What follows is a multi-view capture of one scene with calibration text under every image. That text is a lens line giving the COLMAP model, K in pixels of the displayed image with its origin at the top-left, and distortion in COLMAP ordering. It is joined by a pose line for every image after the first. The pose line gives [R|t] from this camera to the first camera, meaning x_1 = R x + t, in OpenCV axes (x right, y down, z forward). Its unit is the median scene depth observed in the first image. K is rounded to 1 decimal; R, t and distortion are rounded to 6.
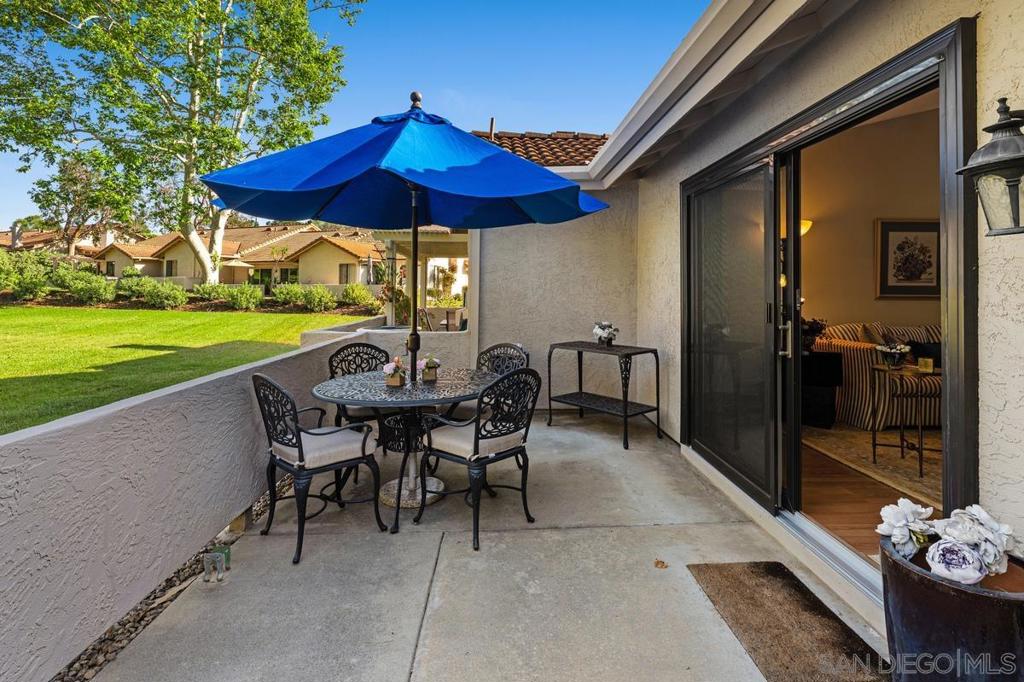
lens RADIAL K [[506.2, 0, 478.7], [0, 506.2, 283.3], [0, 0, 1]] dist [-0.000198, 0.000025]
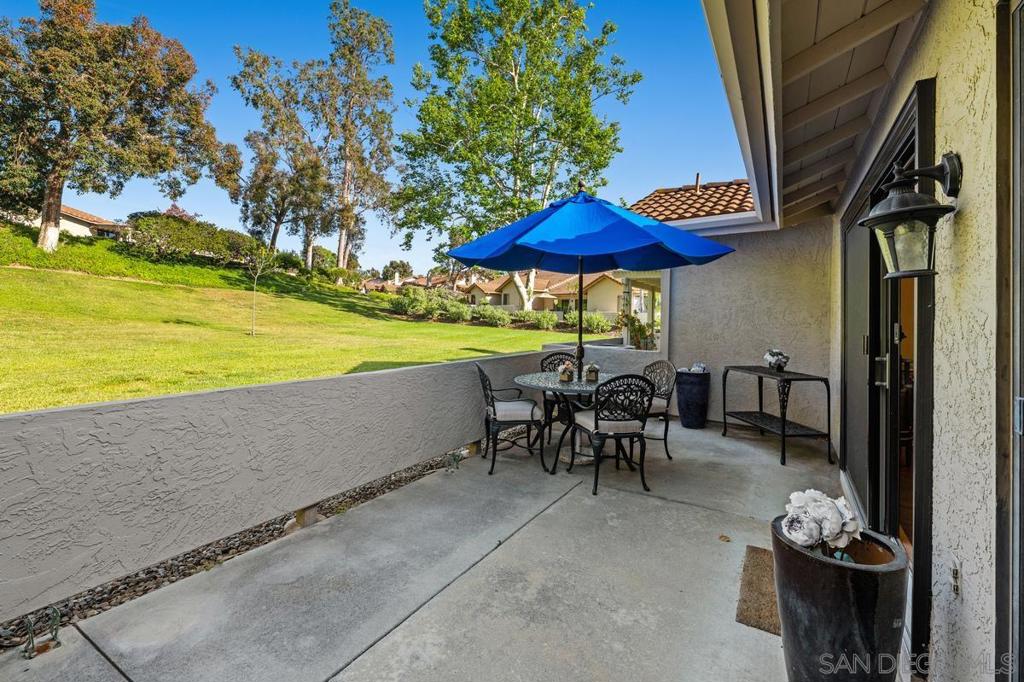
lens RADIAL K [[437.1, 0, 513.7], [0, 437.1, 311.6], [0, 0, 1]] dist [0.001595, 0.000317]
pose [[0.837445, 0.015137, -0.546313, 0.125445], [-0.014533, 0.999880, 0.005426, -0.001481], [0.546329, 0.003395, 0.837564, -0.048794]]
